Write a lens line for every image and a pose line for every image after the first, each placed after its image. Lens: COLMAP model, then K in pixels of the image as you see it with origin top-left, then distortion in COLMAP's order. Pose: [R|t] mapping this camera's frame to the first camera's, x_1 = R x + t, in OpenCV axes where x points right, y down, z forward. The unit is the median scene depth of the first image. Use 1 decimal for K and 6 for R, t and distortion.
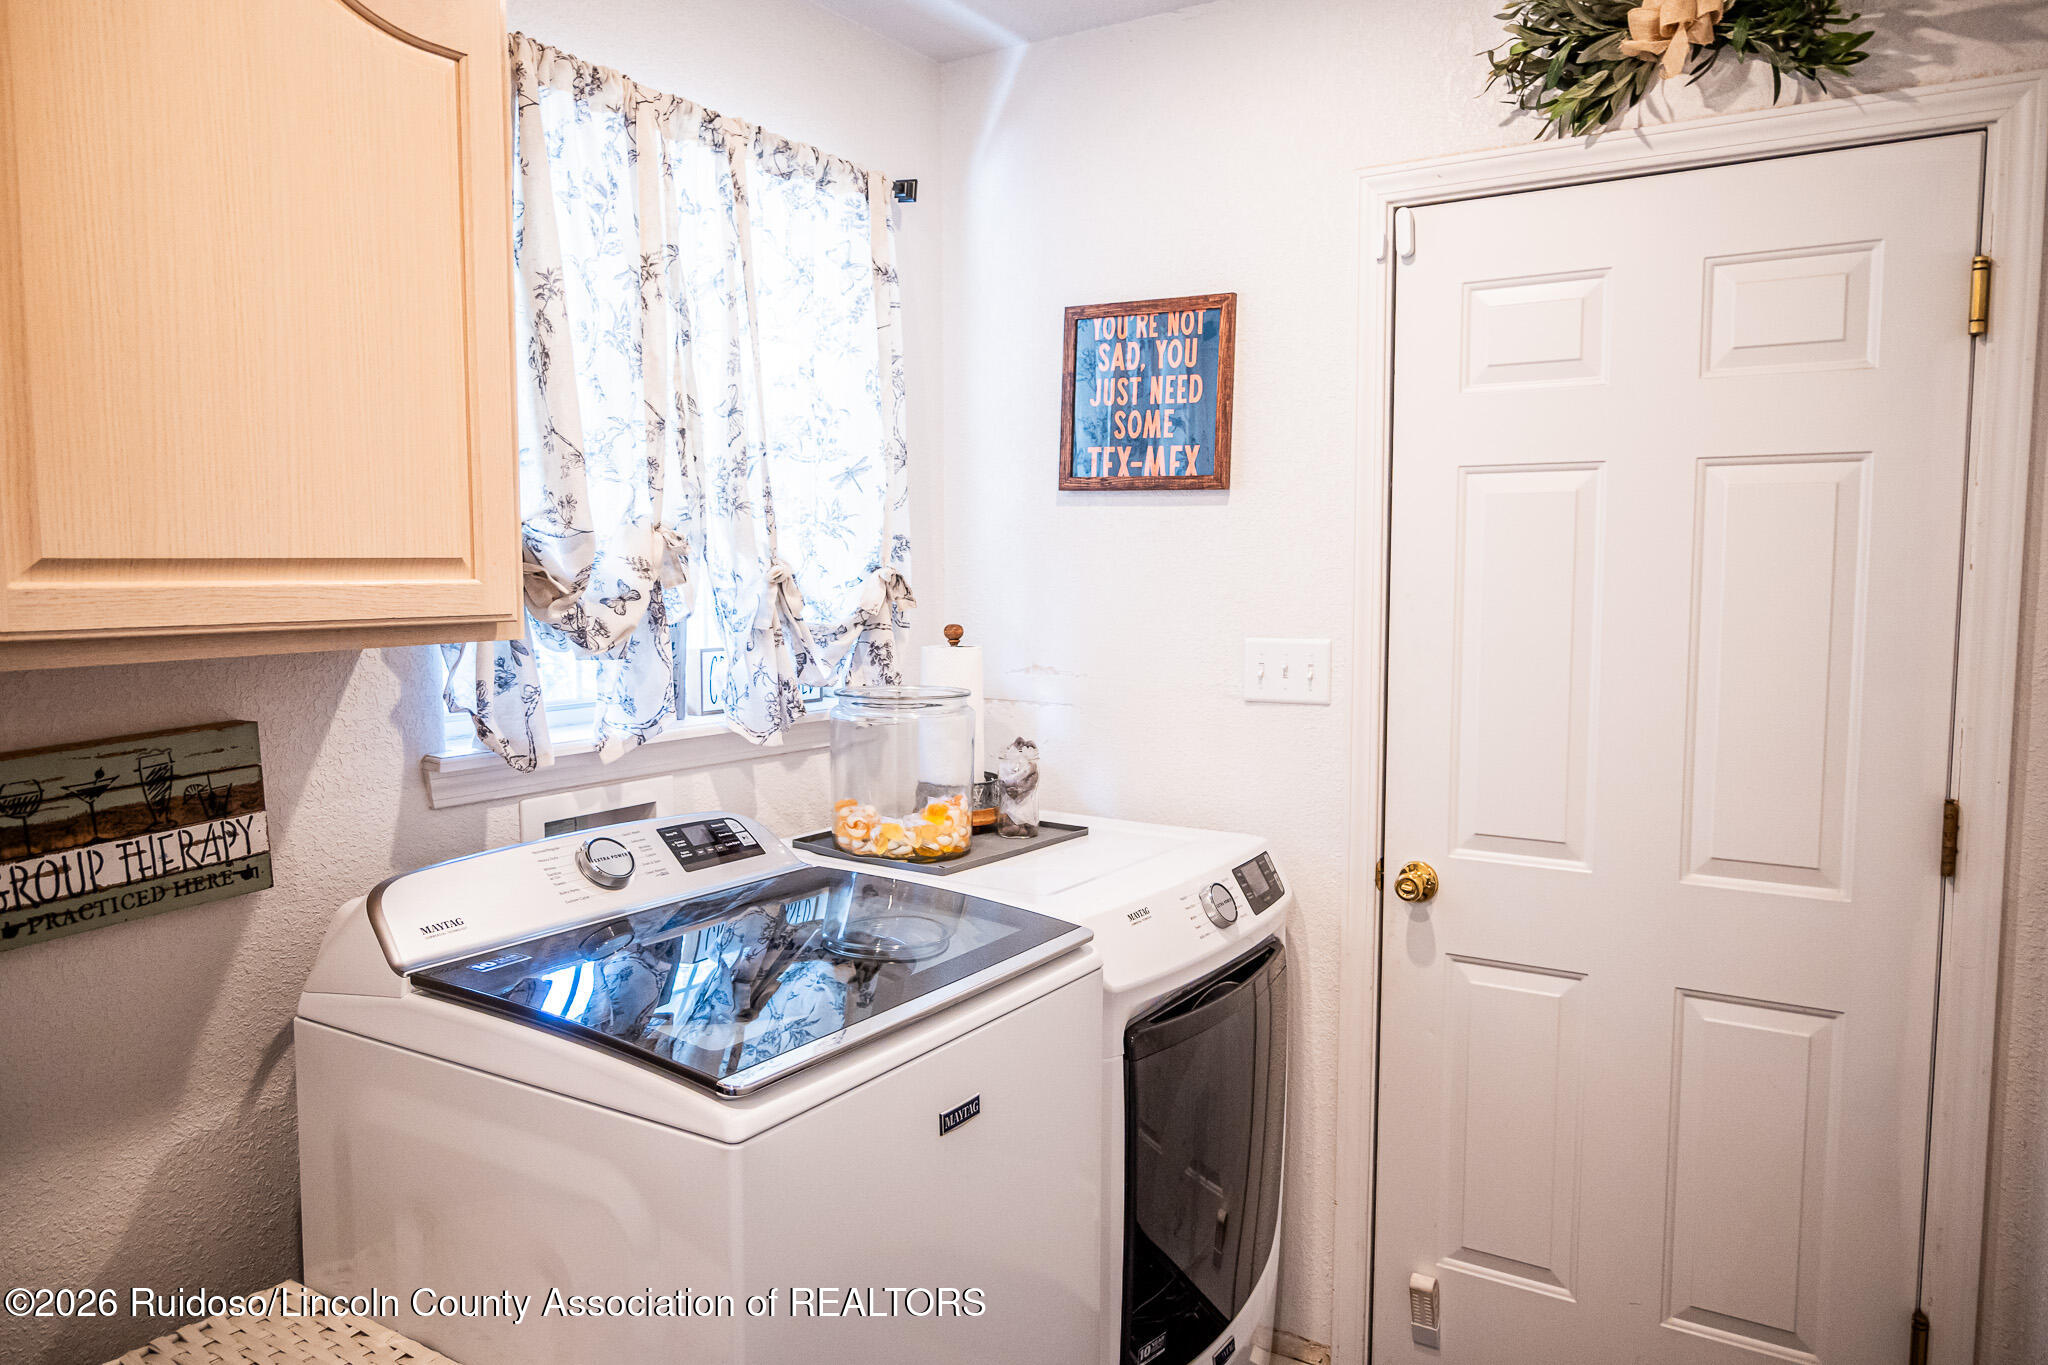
lens RADIAL K [[1409.8, 0, 1020.7], [0, 1409.8, 678.1], [0, 0, 1]] dist [-0.029408, 0.027709]
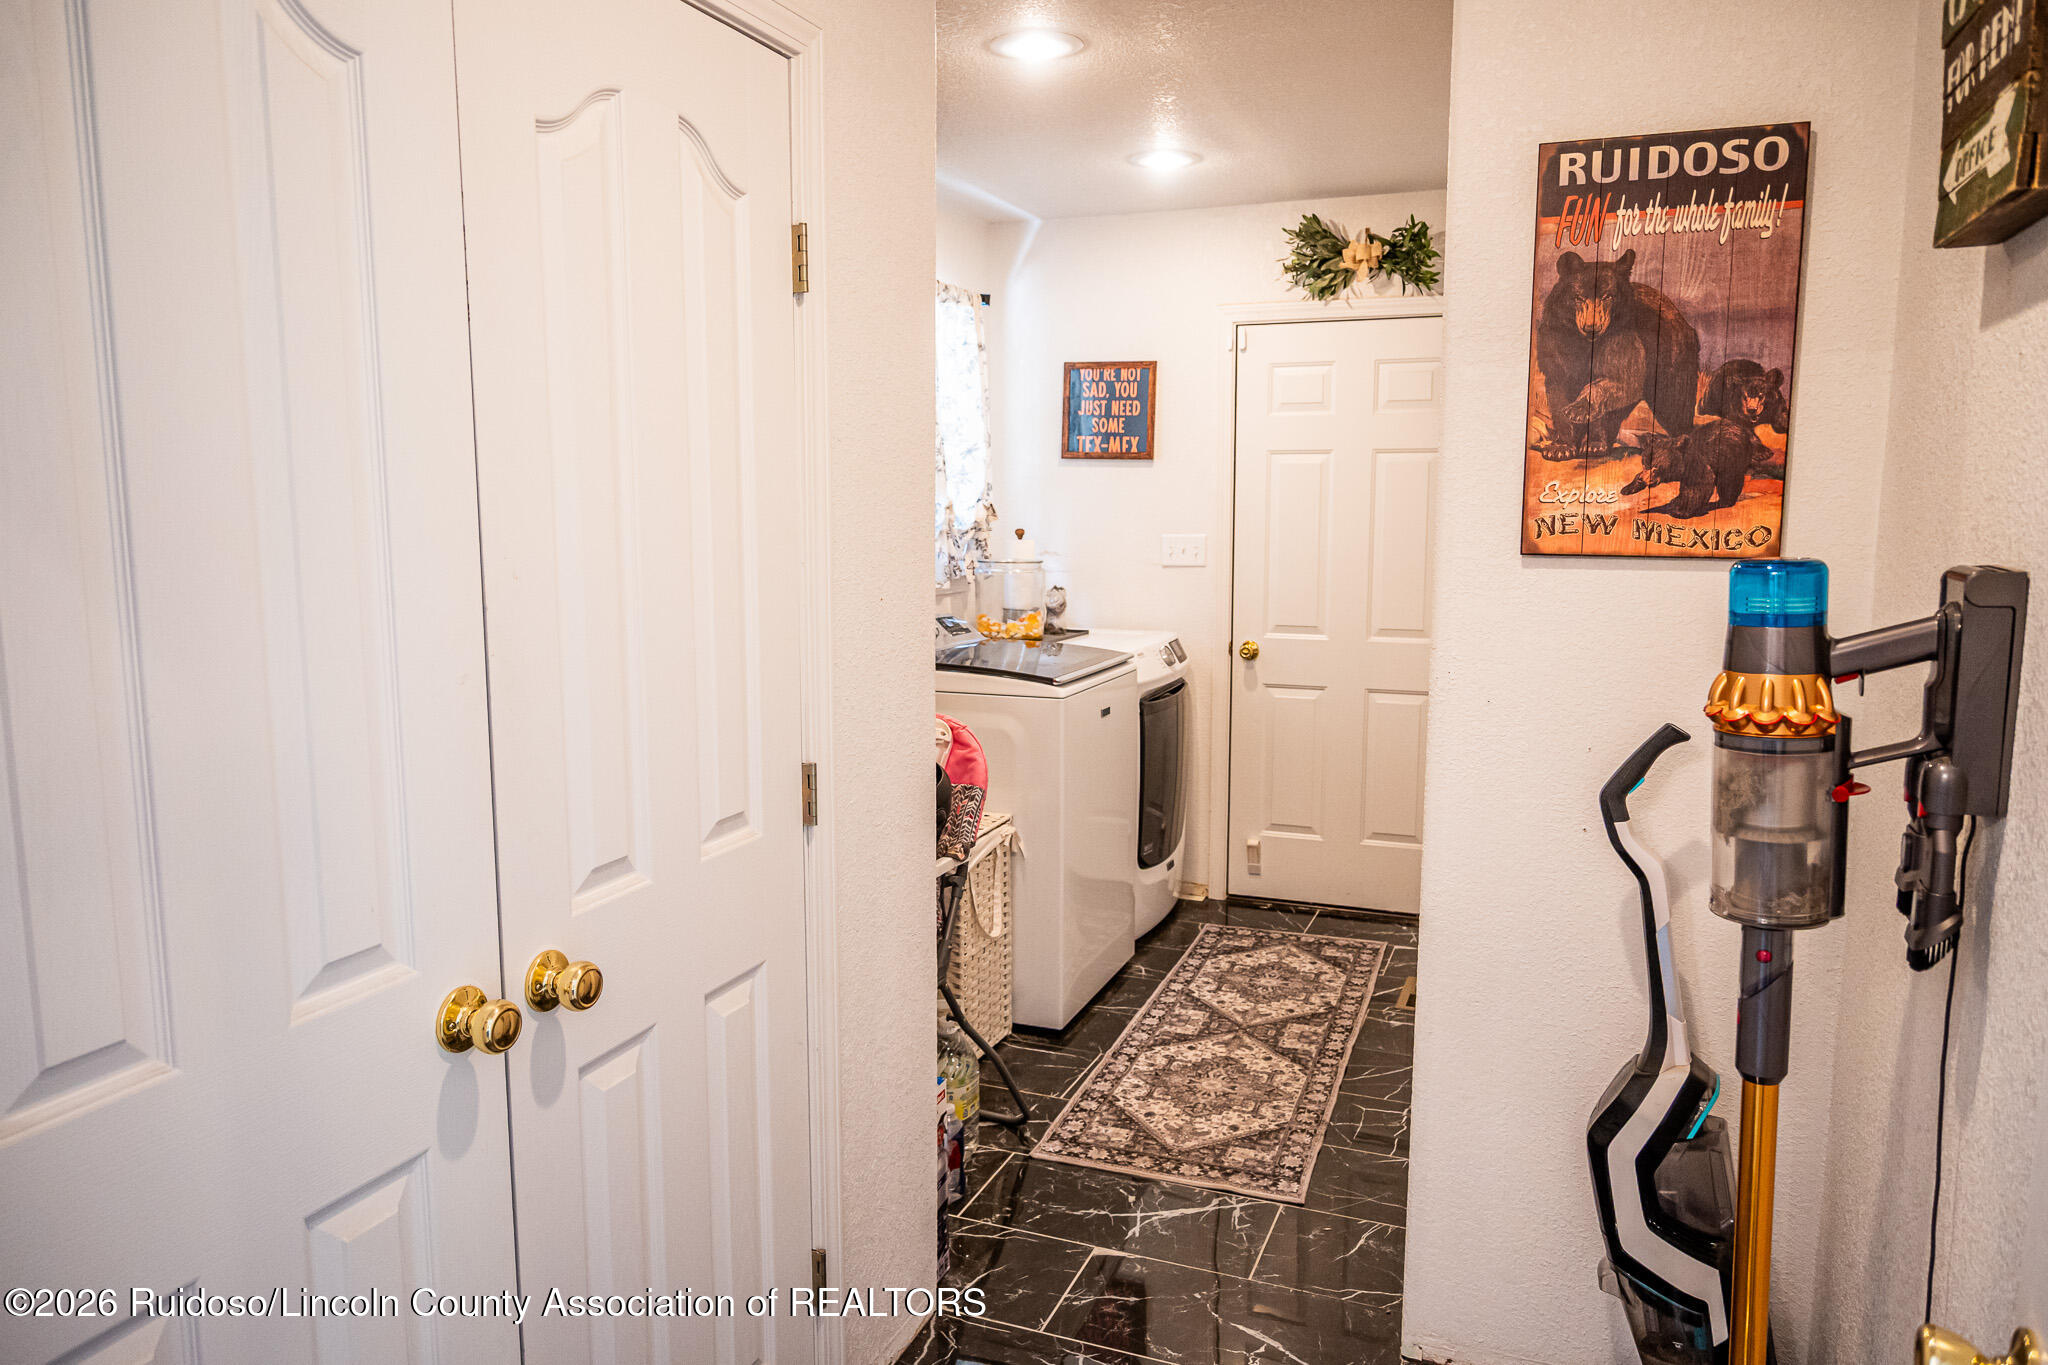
lens RADIAL K [[1409.8, 0, 1023.3], [0, 1409.8, 681.8], [0, 0, 1]] dist [-0.029408, 0.027709]
pose [[0.981063, -0.028537, 0.191576, -0.446457], [0.018163, 0.998283, 0.055687, 0.069060], [-0.192836, -0.051153, 0.979897, -0.982605]]
